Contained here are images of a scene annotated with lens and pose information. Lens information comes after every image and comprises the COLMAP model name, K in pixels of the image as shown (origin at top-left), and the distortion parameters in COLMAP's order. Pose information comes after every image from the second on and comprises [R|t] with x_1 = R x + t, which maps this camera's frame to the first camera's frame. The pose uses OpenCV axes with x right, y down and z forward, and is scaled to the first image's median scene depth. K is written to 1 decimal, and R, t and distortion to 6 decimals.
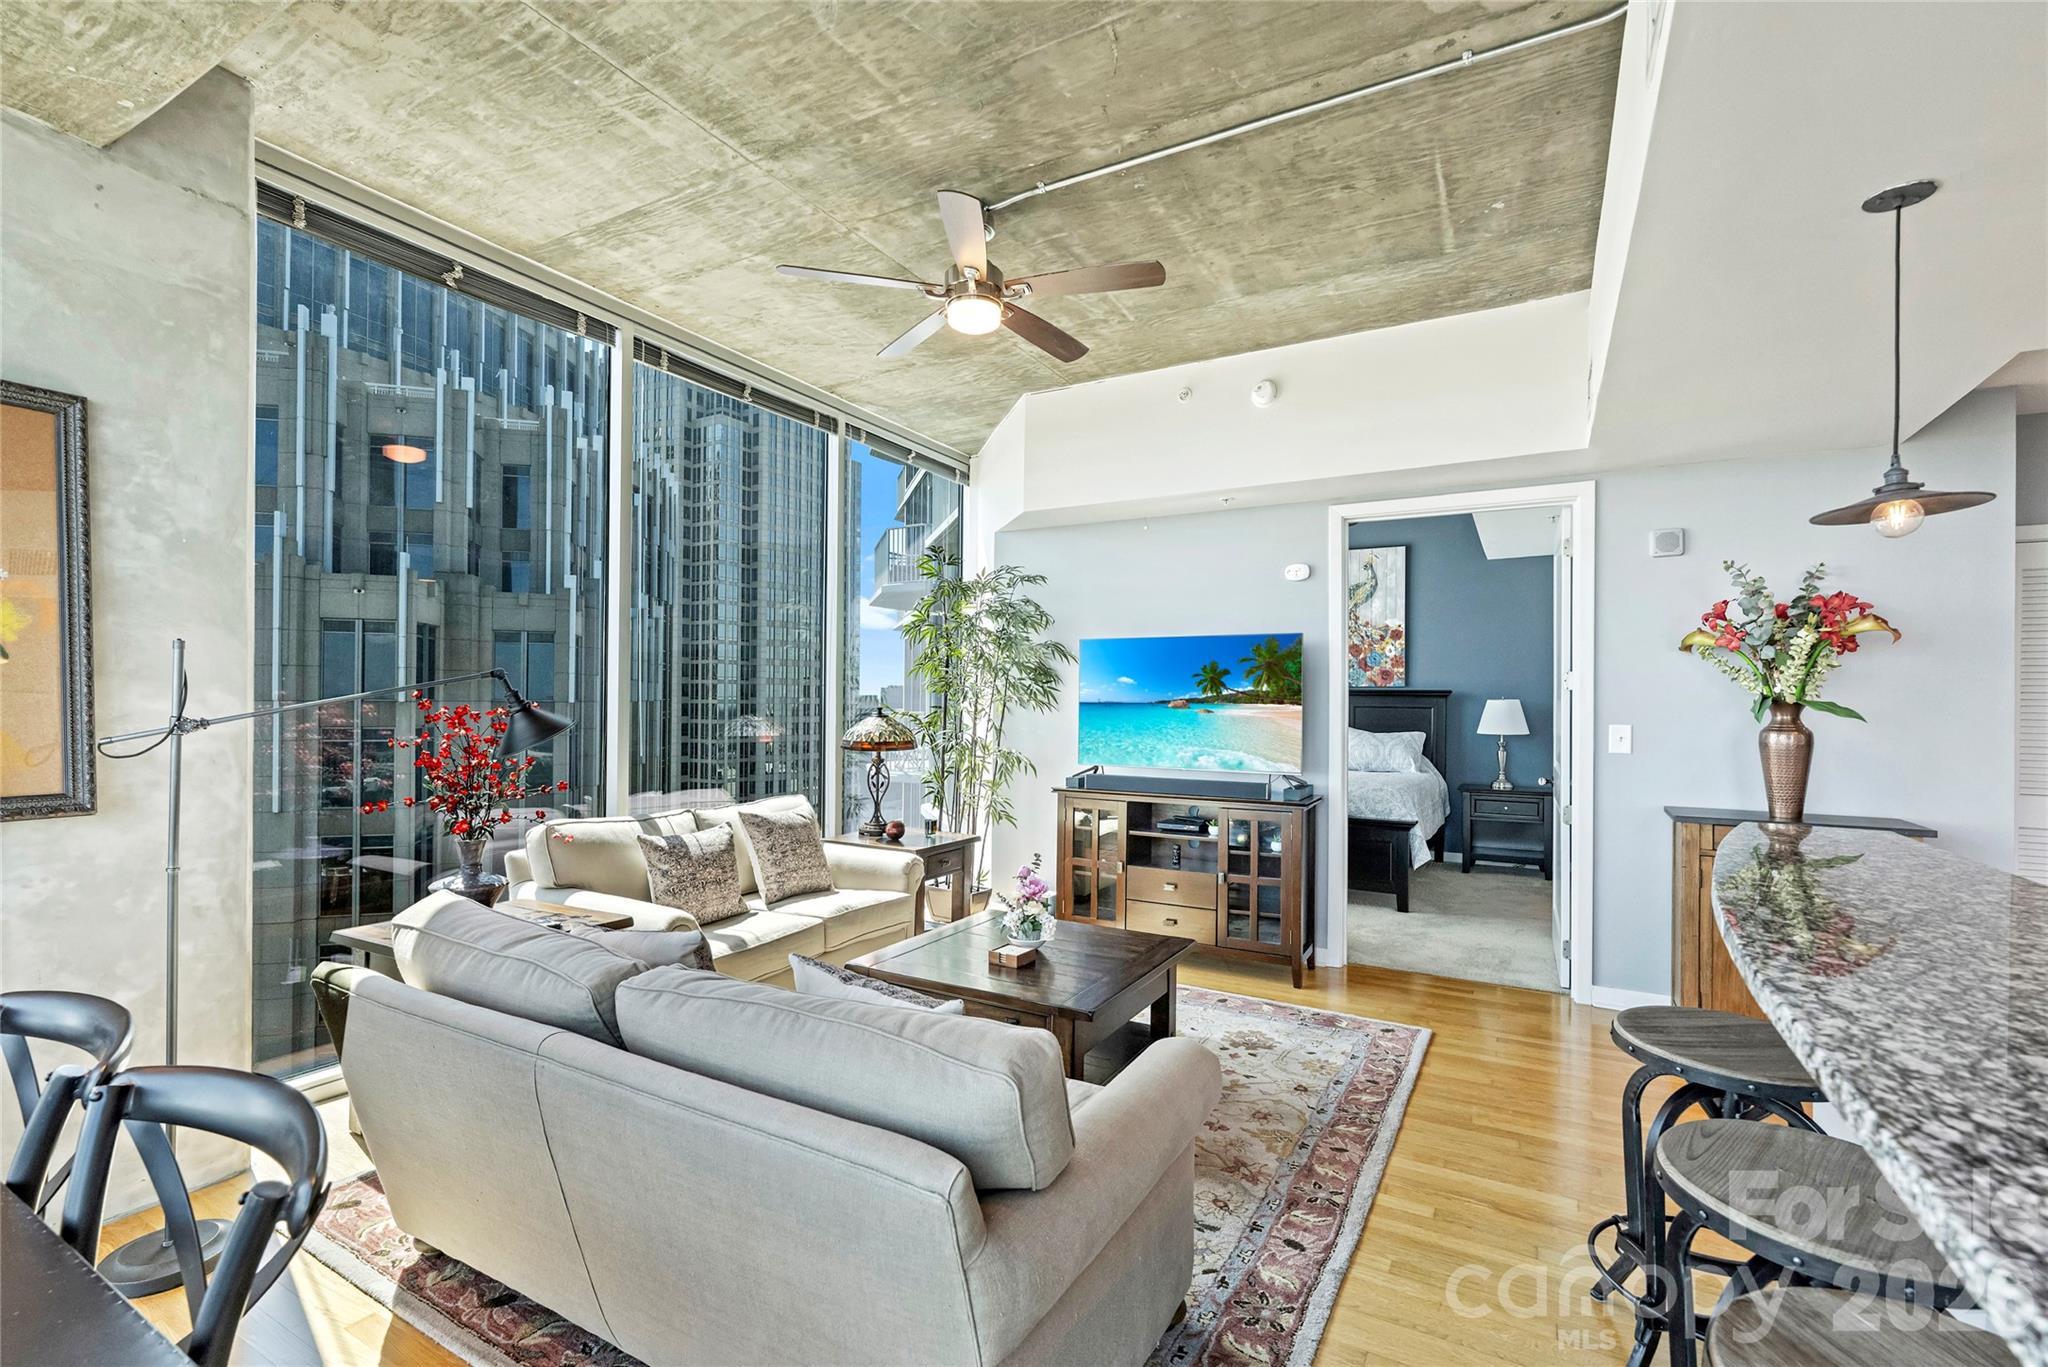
lens RADIAL K [[898.2, 0, 1032.1], [0, 898.2, 697.6], [0, 0, 1]] dist [0.000289, -0.000198]
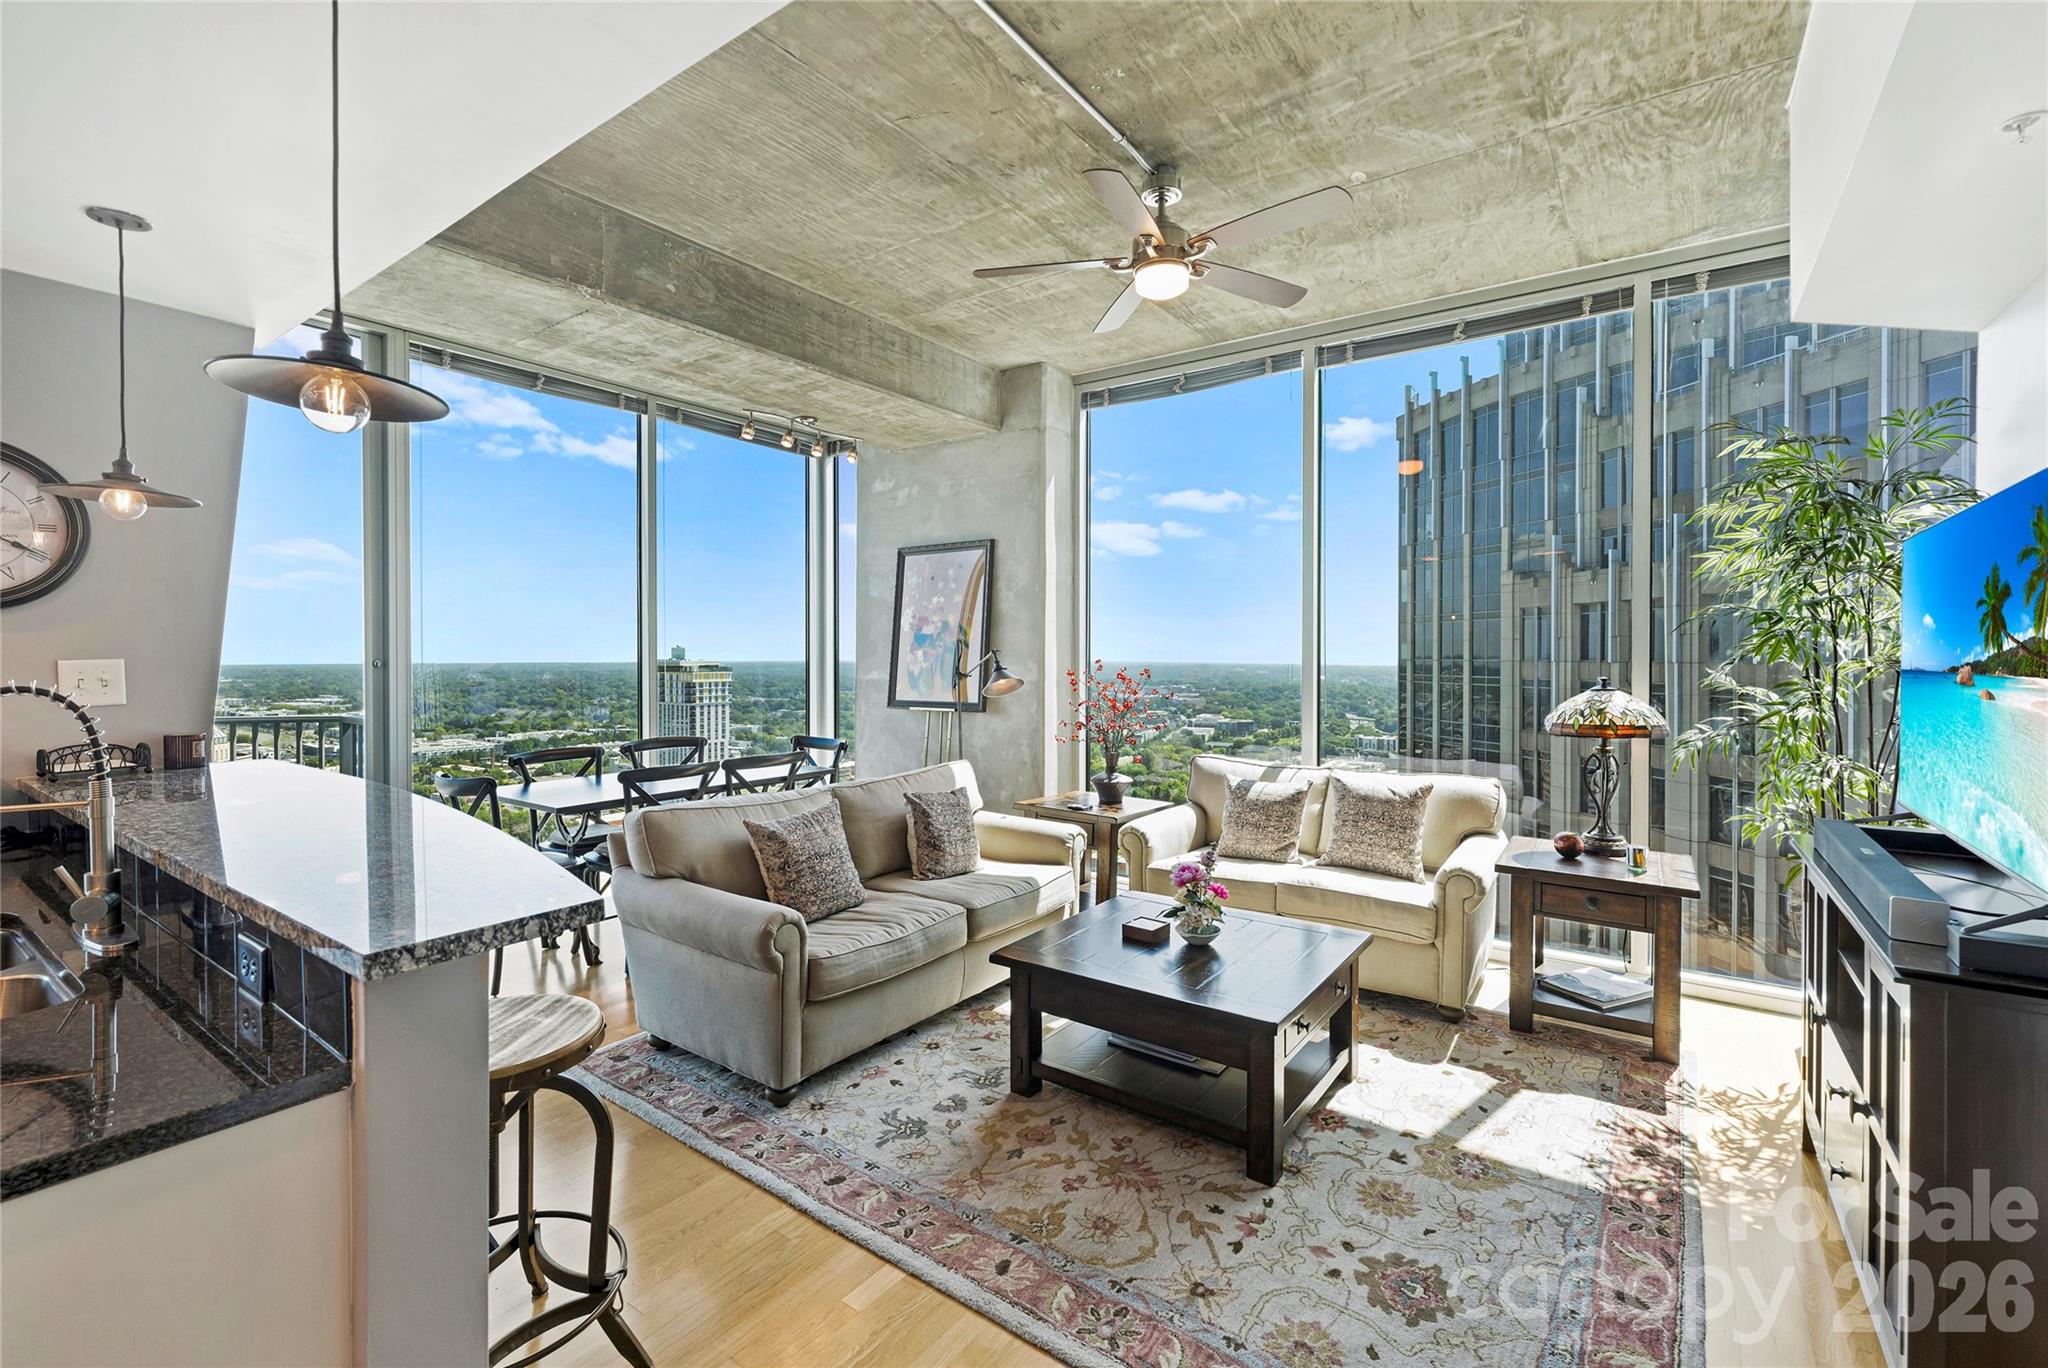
lens RADIAL K [[897.1, 0, 1018.8], [0, 897.1, 662.9], [0, 0, 1]] dist [-0.001257, -0.000408]
pose [[-0.114387, -0.000239, -0.993436, 0.771643], [0.002026, 0.999998, -0.000474, -0.000717], [0.993434, -0.002067, -0.114386, 0.782709]]
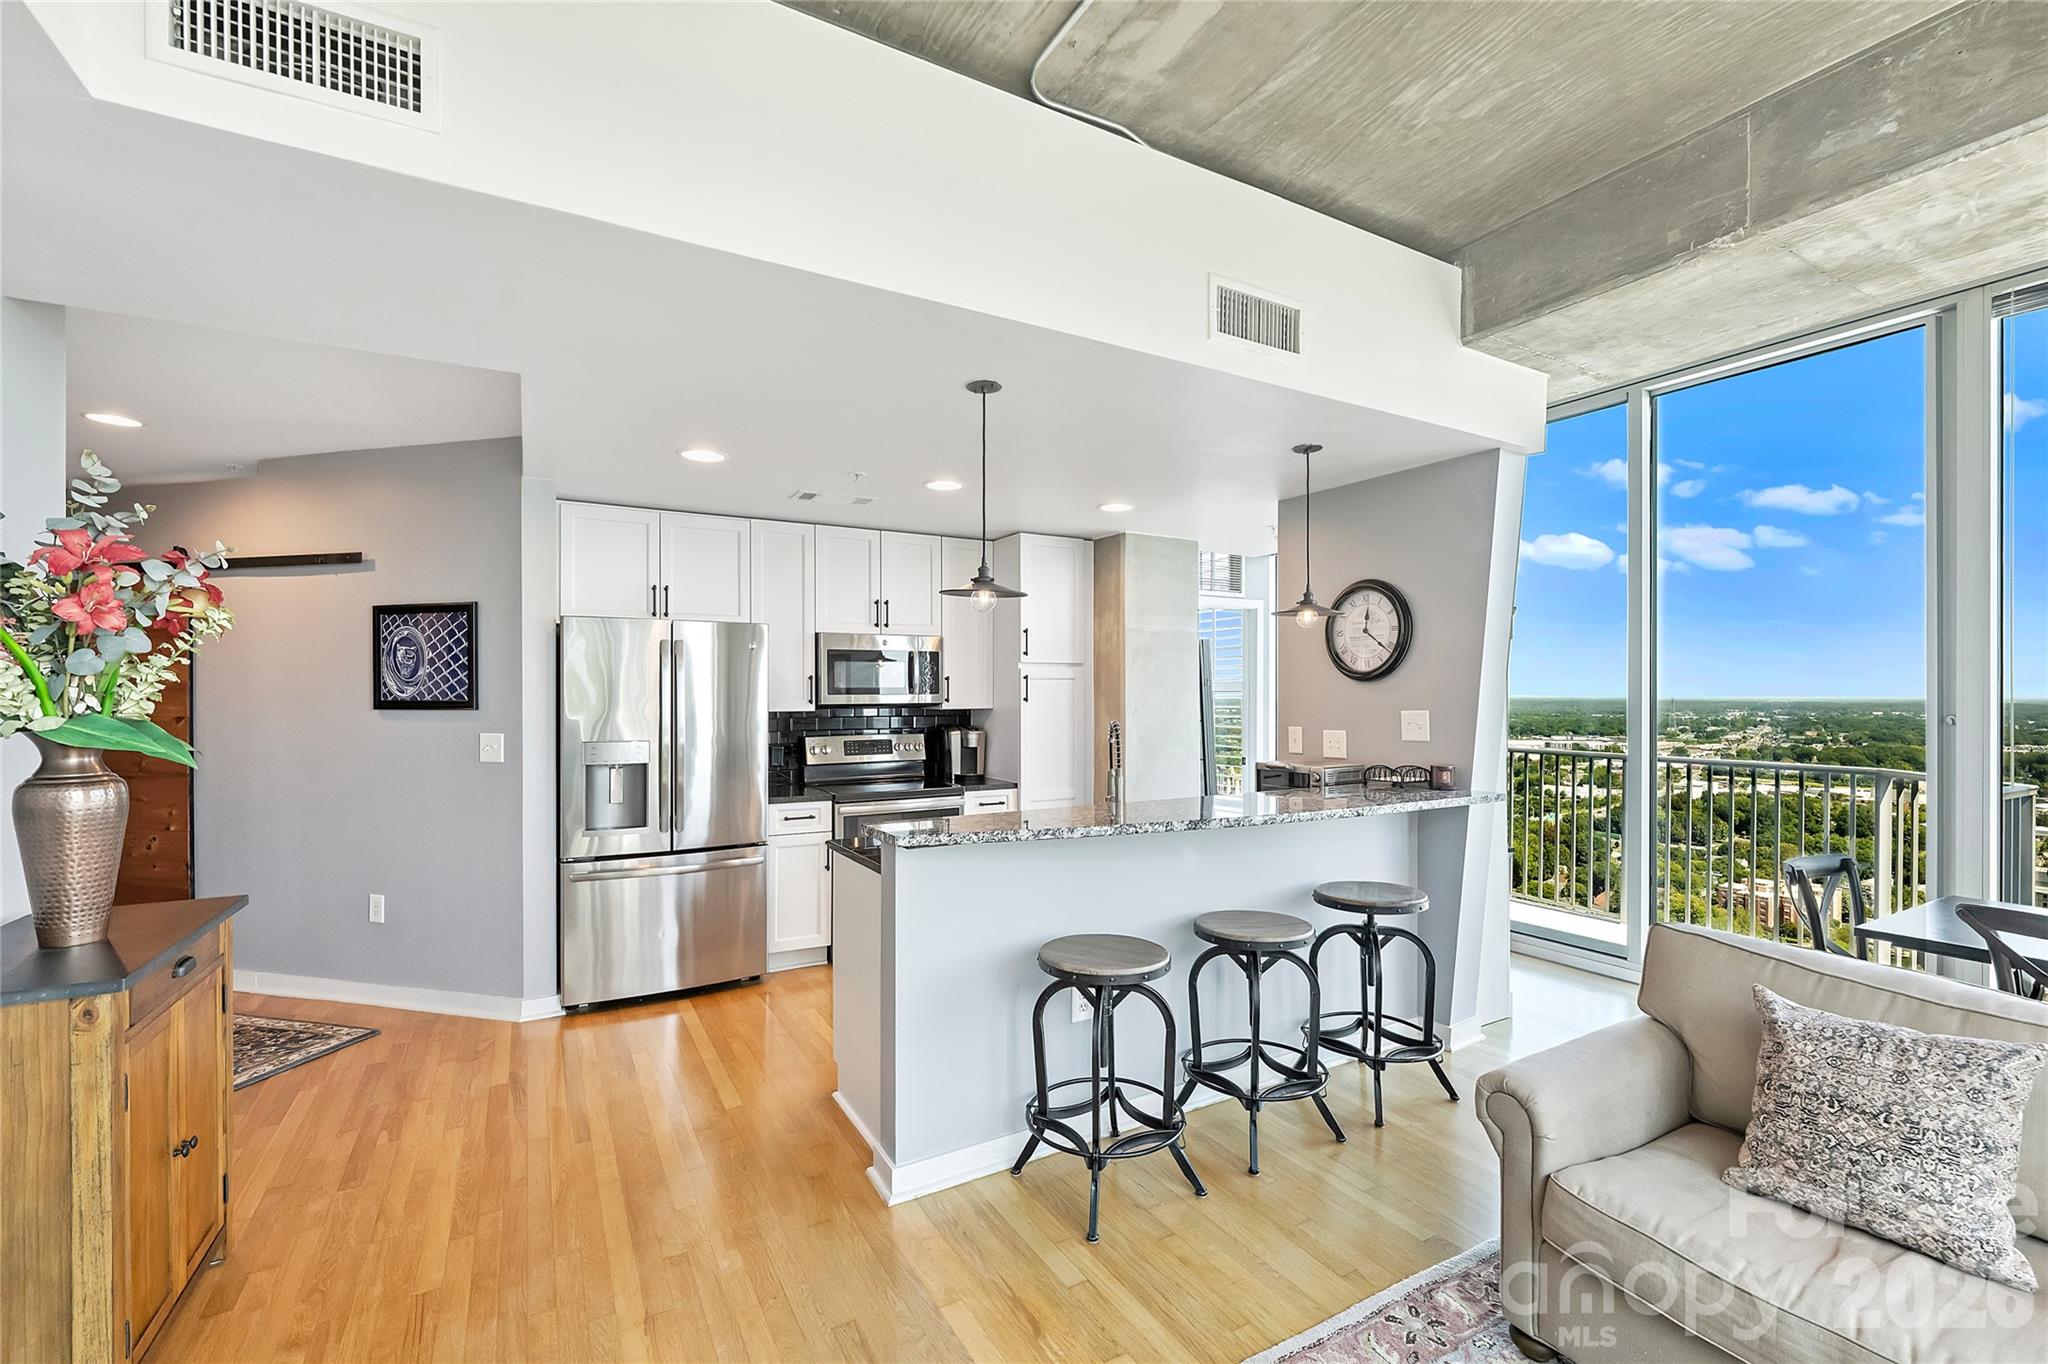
lens RADIAL K [[861.7, 0, 1019.3], [0, 861.7, 693.3], [0, 0, 1]] dist [-0.000619, -0.000364]
pose [[-0.856834, -0.010211, 0.515492, 0.074186], [-0.010111, 0.999944, 0.003001, -0.022583], [-0.515494, -0.002641, -0.856889, 1.085289]]
